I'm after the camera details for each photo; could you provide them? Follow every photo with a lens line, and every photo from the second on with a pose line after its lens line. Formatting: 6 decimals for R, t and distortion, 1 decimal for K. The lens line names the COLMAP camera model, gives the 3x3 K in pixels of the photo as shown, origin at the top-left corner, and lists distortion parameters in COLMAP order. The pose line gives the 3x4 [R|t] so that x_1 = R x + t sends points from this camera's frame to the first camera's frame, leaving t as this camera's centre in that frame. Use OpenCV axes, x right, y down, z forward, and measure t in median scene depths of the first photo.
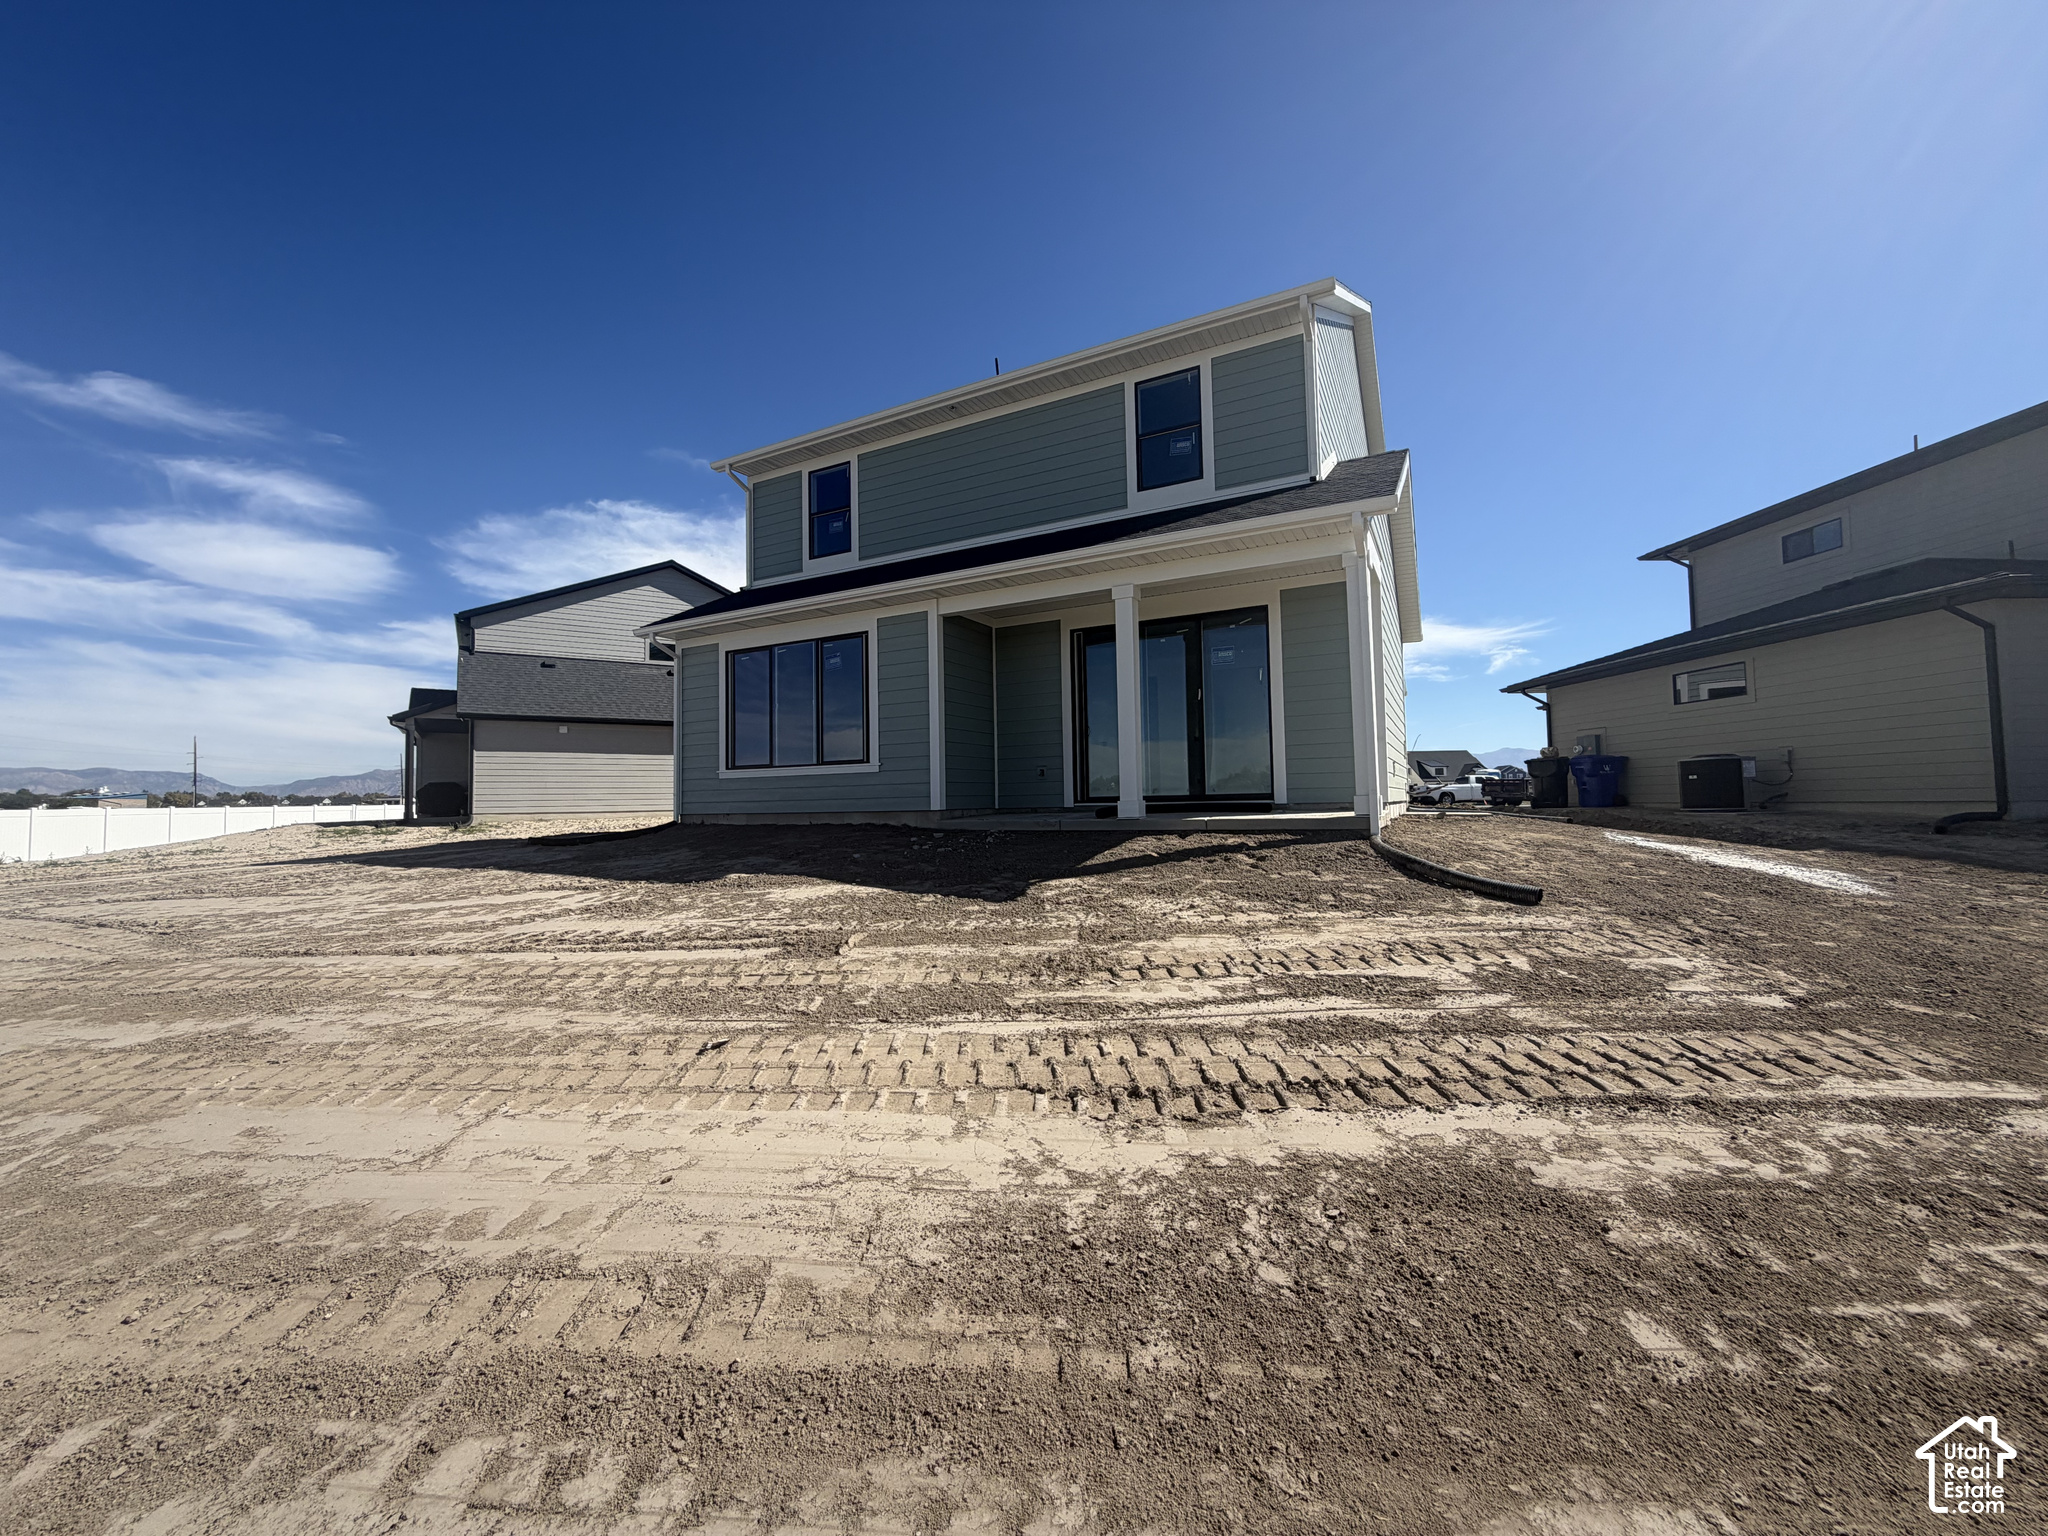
lens RADIAL K [[816.8, 0, 1024.0], [0, 816.8, 768.0], [0, 0, 1]] dist [-0.001136, -0.000030]
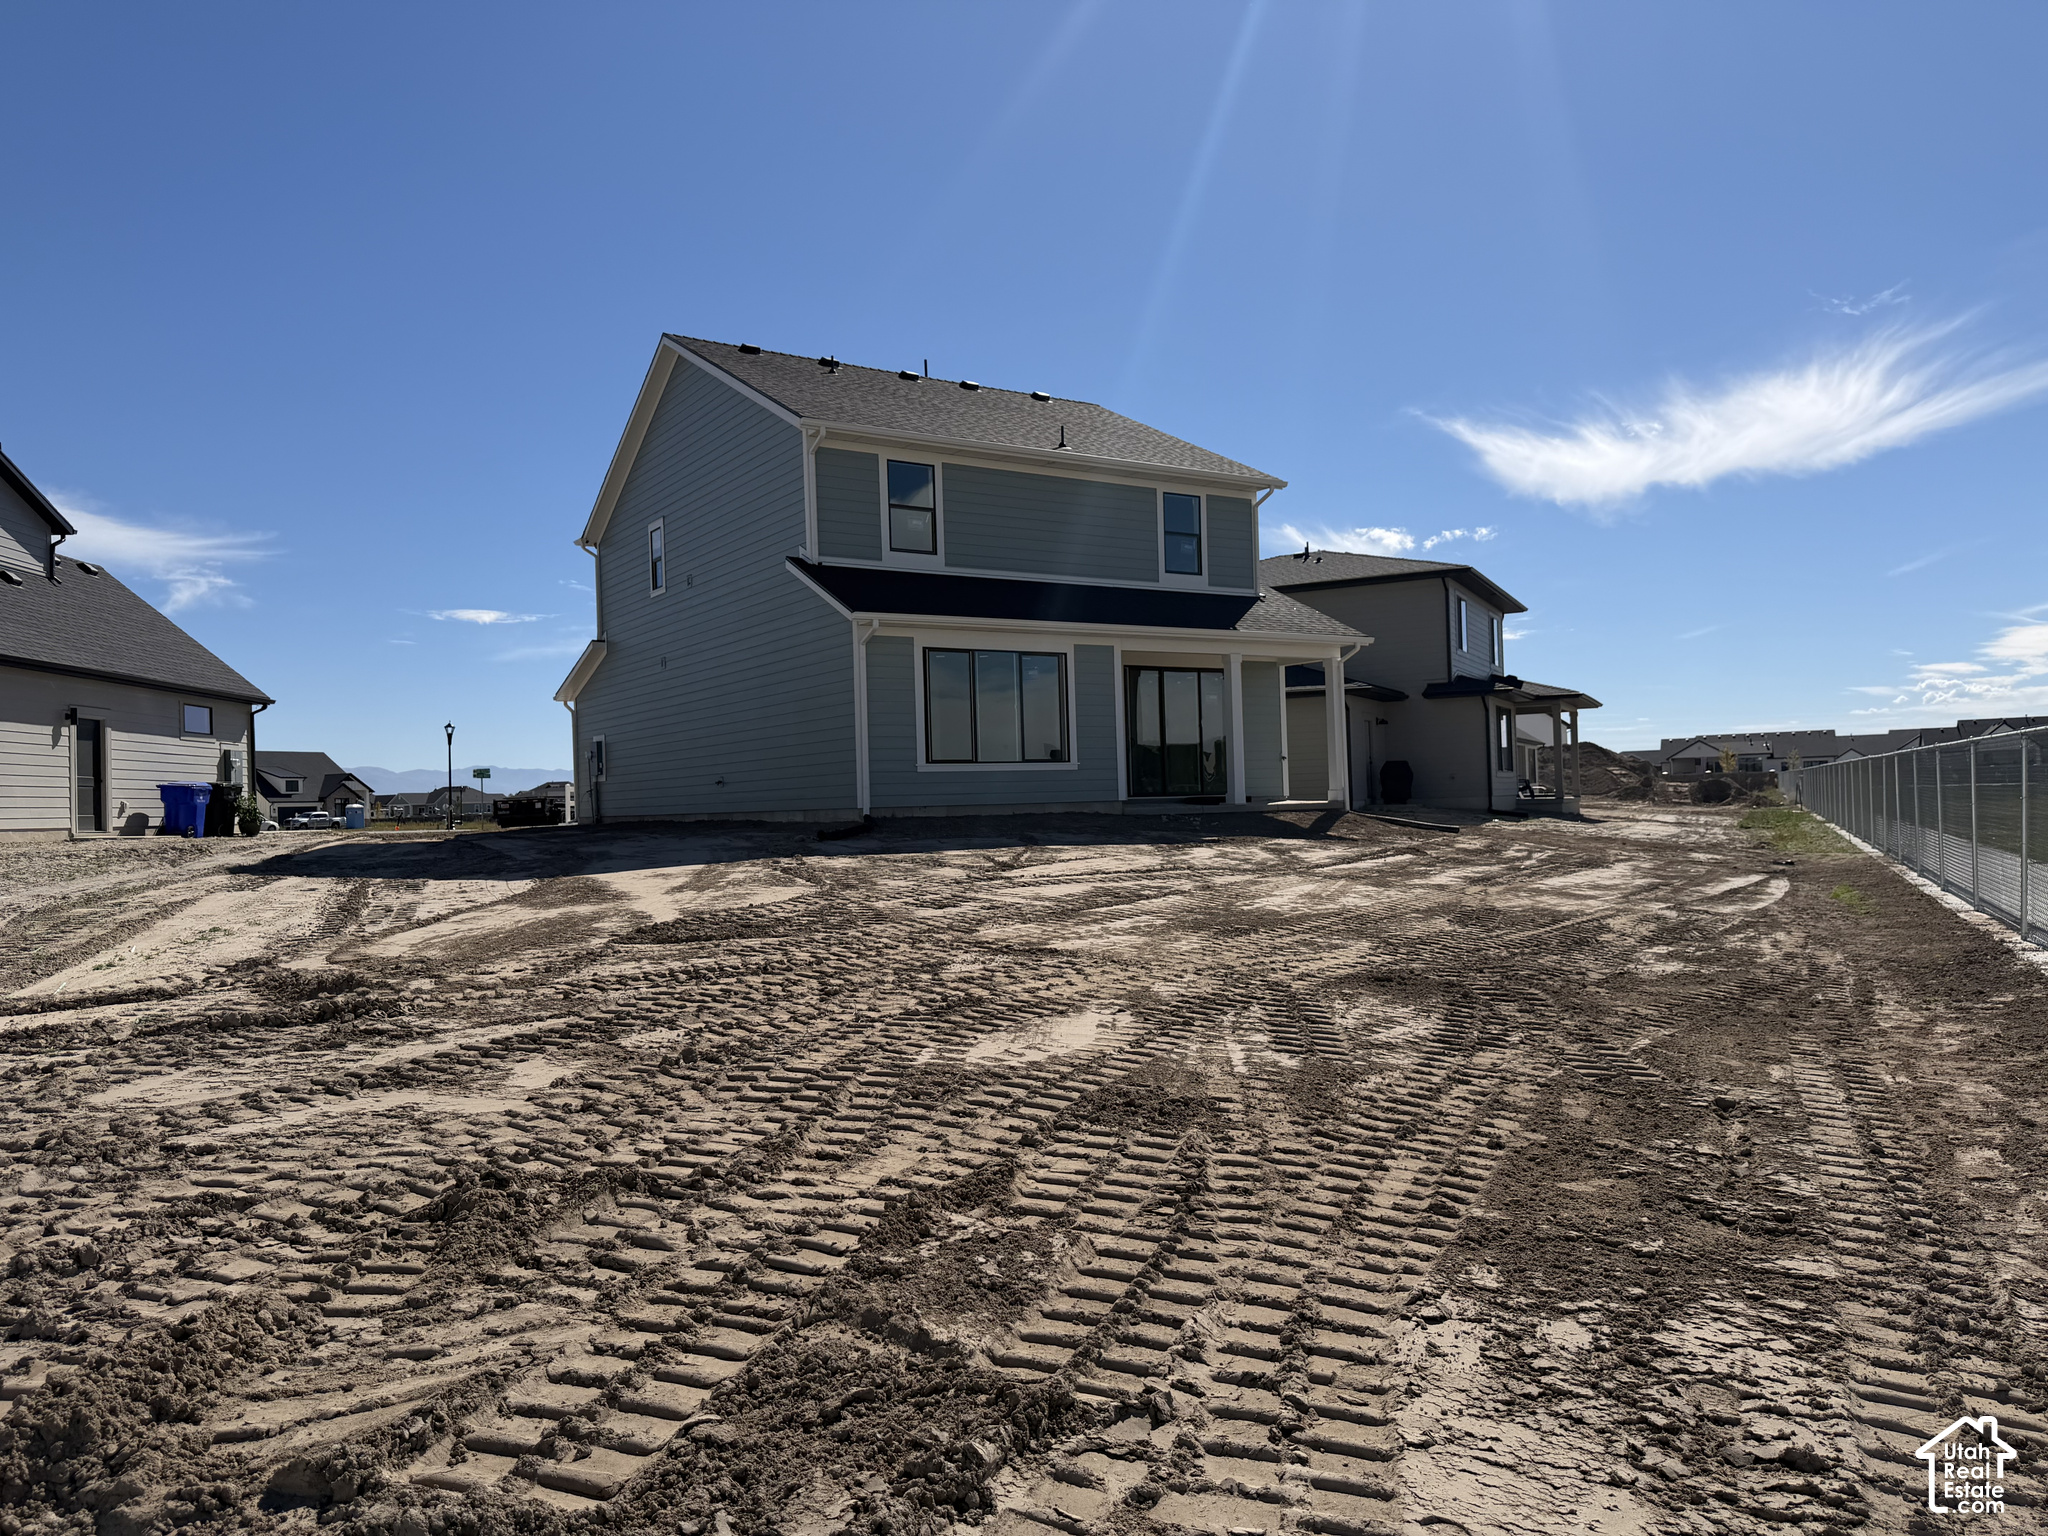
lens RADIAL K [[1468.2, 0, 1024.0], [0, 1468.2, 768.0], [0, 0, 1]] dist [0.001010, 0.000045]
pose [[0.483572, 0.030230, 0.874782, -2.018040], [-0.021188, 0.999515, -0.022829, 0.049764], [-0.875048, -0.007495, 0.483978, 0.009702]]
